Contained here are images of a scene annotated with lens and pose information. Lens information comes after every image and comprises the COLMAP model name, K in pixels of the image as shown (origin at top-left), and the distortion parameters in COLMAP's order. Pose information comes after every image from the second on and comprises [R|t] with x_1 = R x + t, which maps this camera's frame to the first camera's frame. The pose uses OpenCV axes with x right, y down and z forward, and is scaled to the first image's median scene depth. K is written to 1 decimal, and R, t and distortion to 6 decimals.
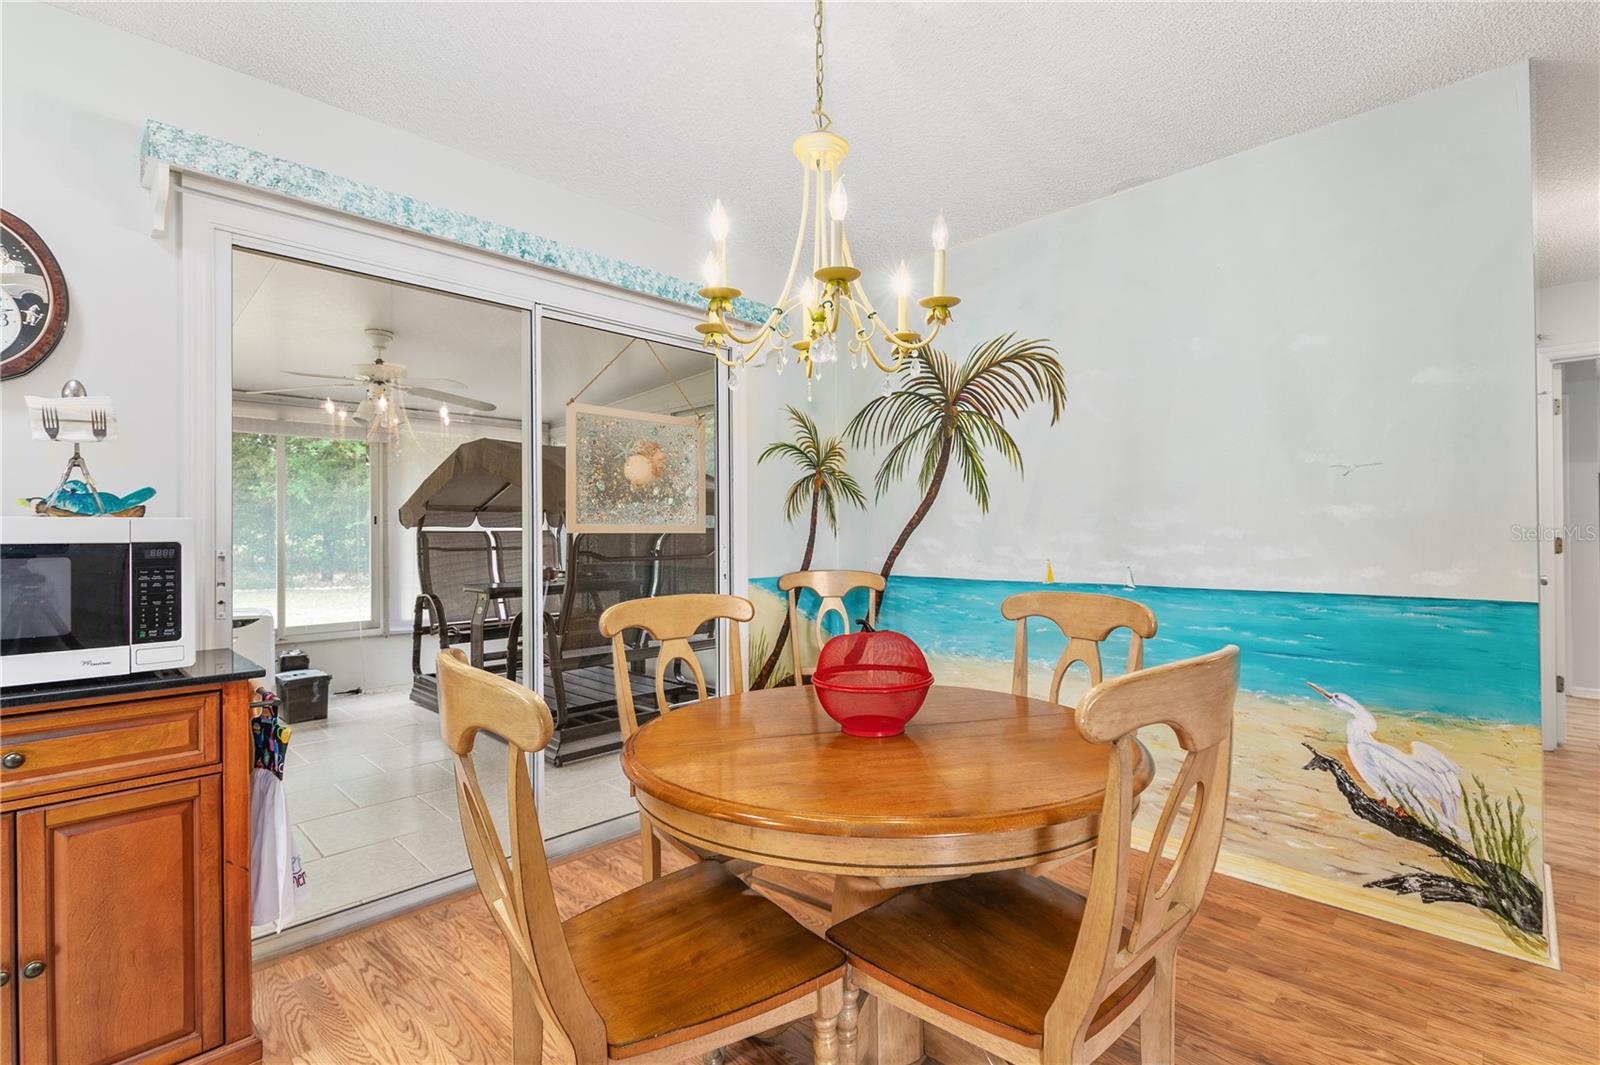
lens RADIAL K [[739.5, 0, 800.0], [0, 739.5, 532.5], [0, 0, 1]] dist [0.000743, 0.000117]
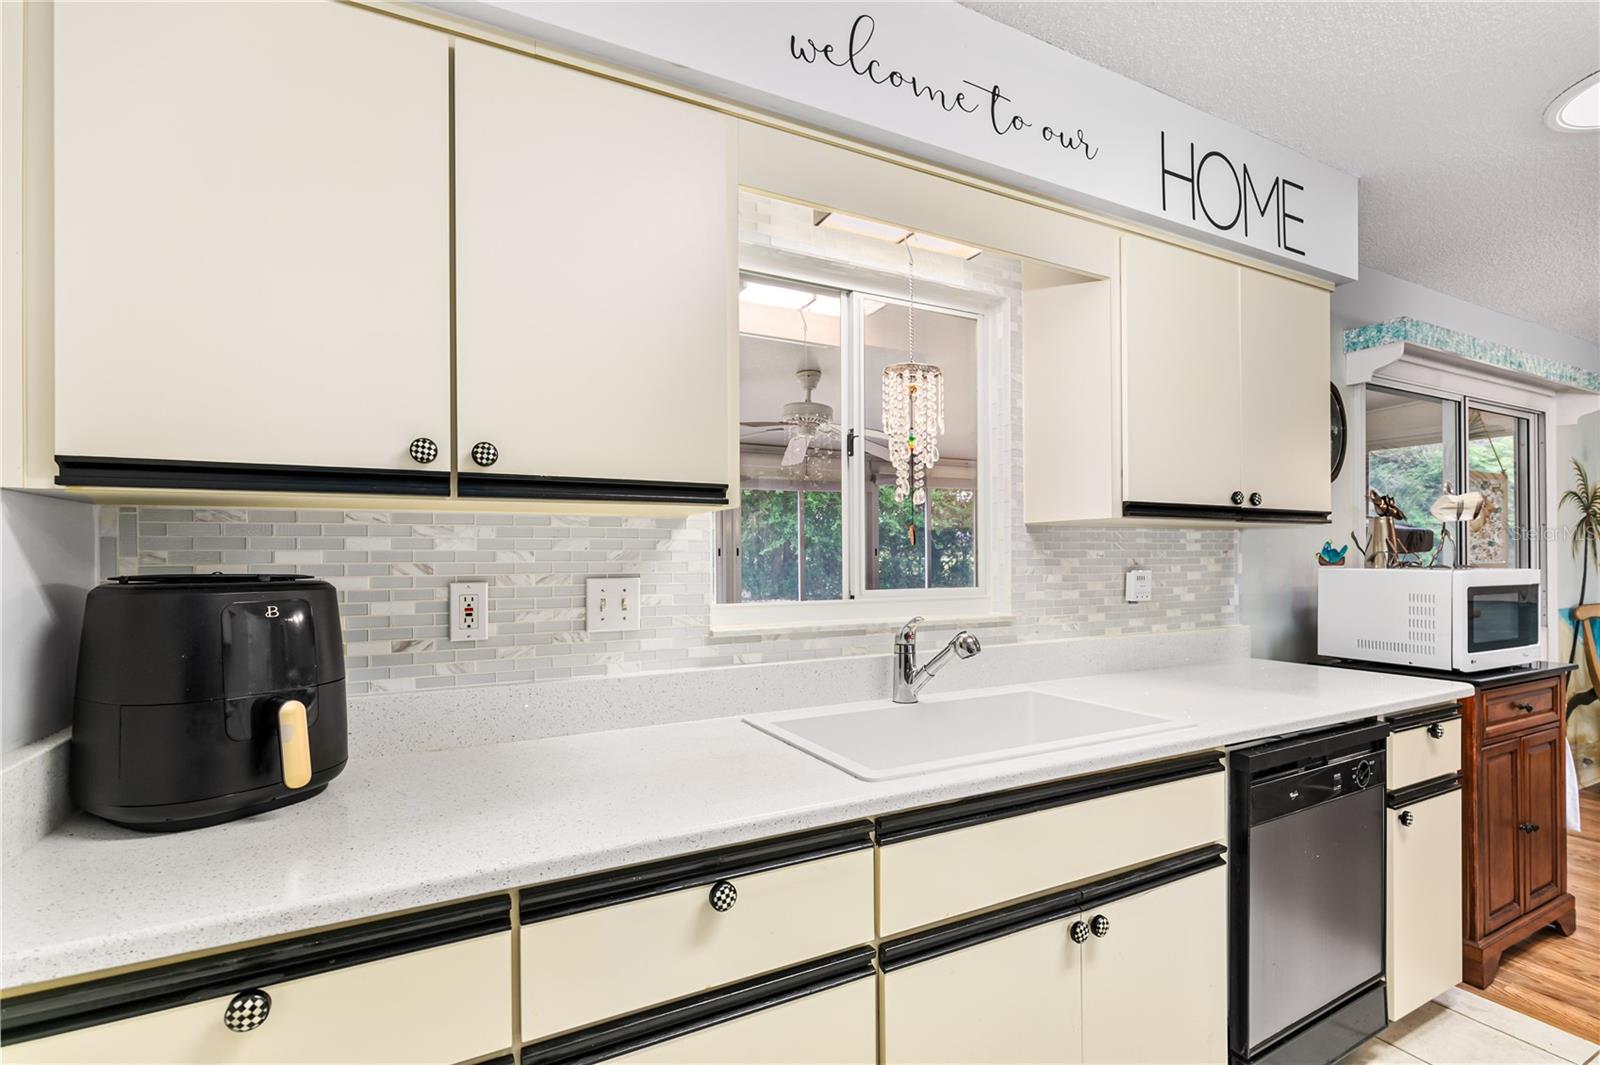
lens RADIAL K [[730.4, 0, 783.9], [0, 730.4, 552.5], [0, 0, 1]] dist [-0.001380, -0.000159]
pose [[0.946009, 0.004102, -0.324114, -0.790595], [-0.004007, 0.999992, 0.000961, -0.021926], [0.324116, 0.000389, 0.946017, -0.443814]]
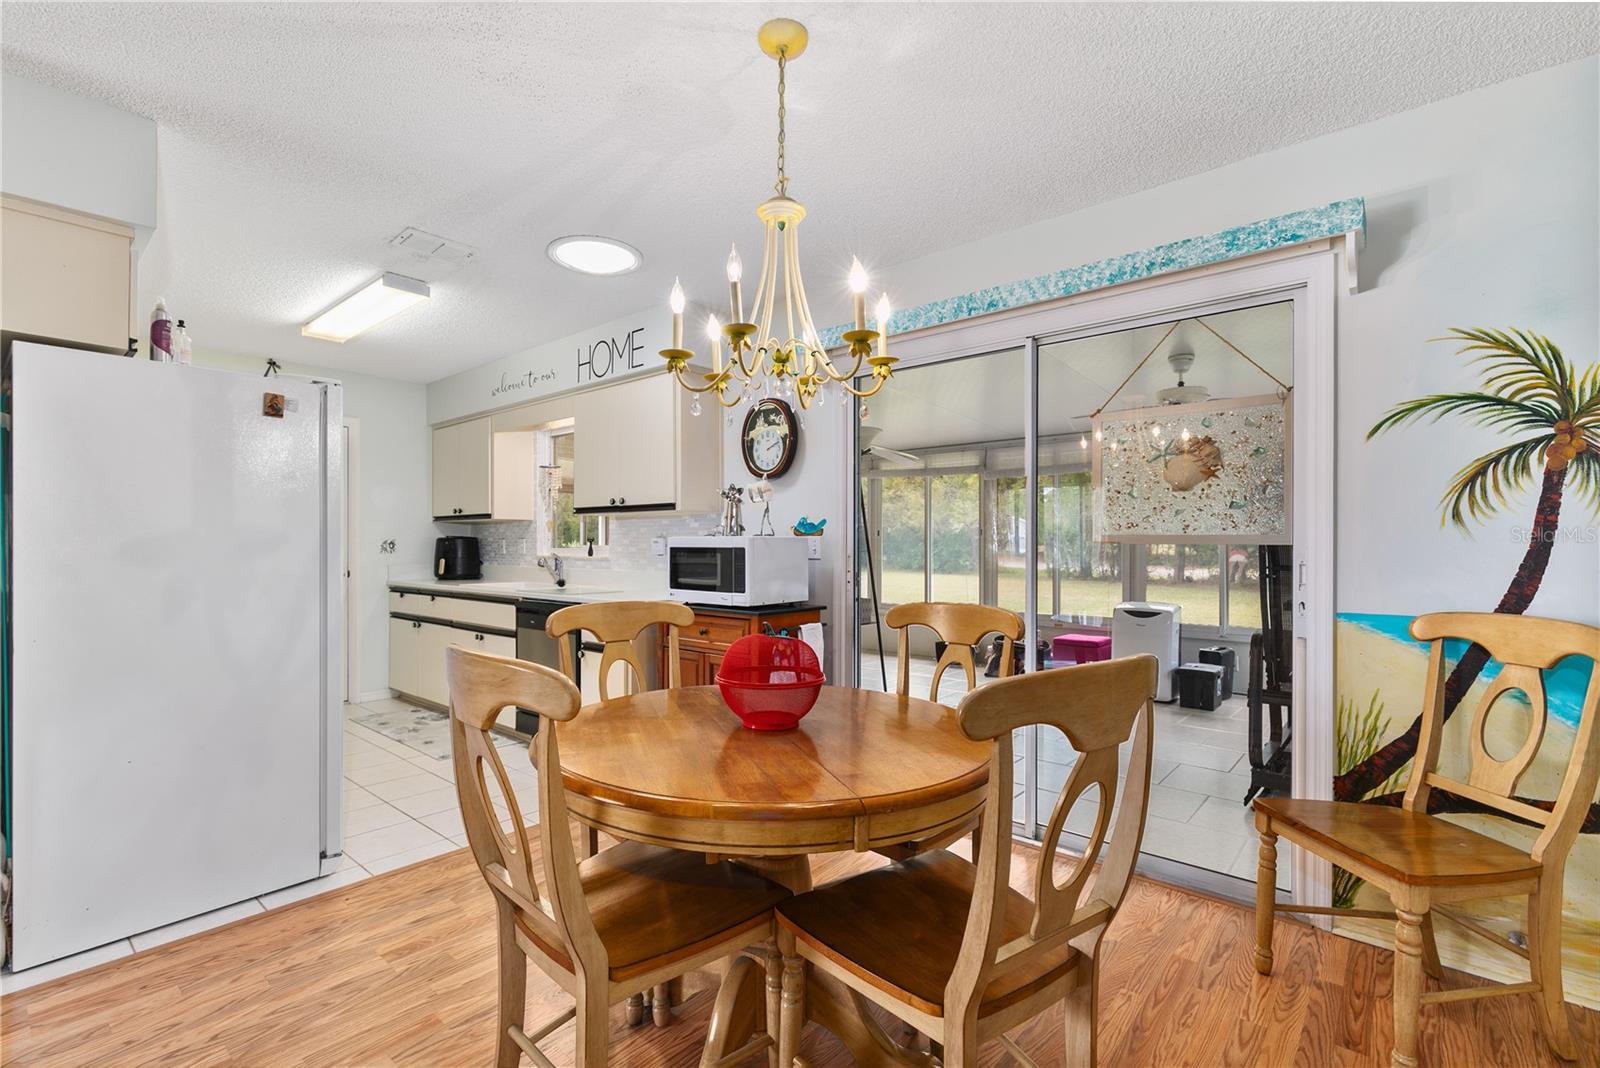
lens RADIAL K [[721.4, 0, 796.9], [0, 721.4, 543.9], [0, 0, 1]] dist [-0.000686, -0.000272]
pose [[0.054691, 0.006362, -0.998483, 0.520594], [0.000893, 0.999979, 0.006421, -0.004651], [0.998503, -0.001243, 0.054684, 0.434596]]
